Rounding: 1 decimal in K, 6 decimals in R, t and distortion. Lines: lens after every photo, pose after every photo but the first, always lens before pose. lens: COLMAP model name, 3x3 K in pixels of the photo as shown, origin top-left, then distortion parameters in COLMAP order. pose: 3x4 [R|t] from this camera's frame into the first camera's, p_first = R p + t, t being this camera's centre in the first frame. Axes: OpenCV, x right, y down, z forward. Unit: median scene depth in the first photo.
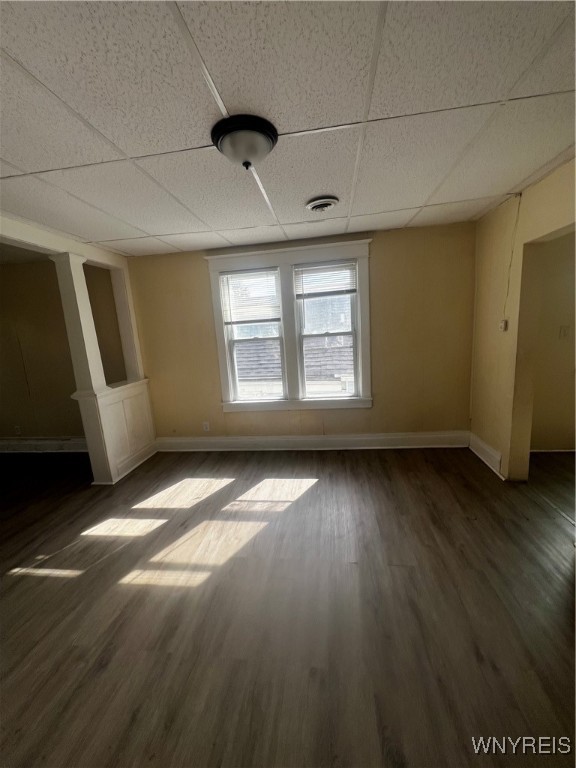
lens RADIAL K [[306.3, 0, 287.1], [0, 306.3, 386.8], [0, 0, 1]] dist [0.002631, -0.000045]
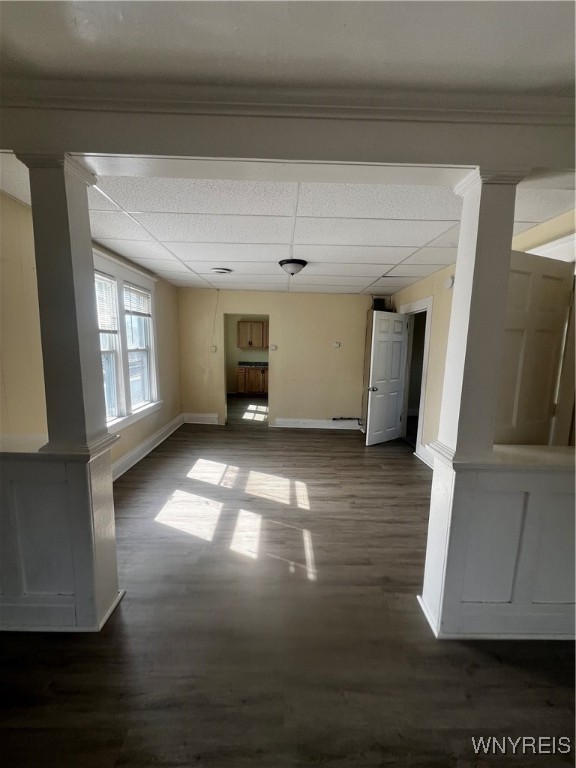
lens RADIAL K [[306.3, 0, 289.0], [0, 306.3, 384.3], [0, 0, 1]] dist [0.002631, -0.000045]
pose [[-0.151990, -0.069493, 0.985936, -1.463444], [0.172723, 0.980308, 0.095723, -0.083642], [-0.973173, 0.184843, -0.136994, 0.891968]]
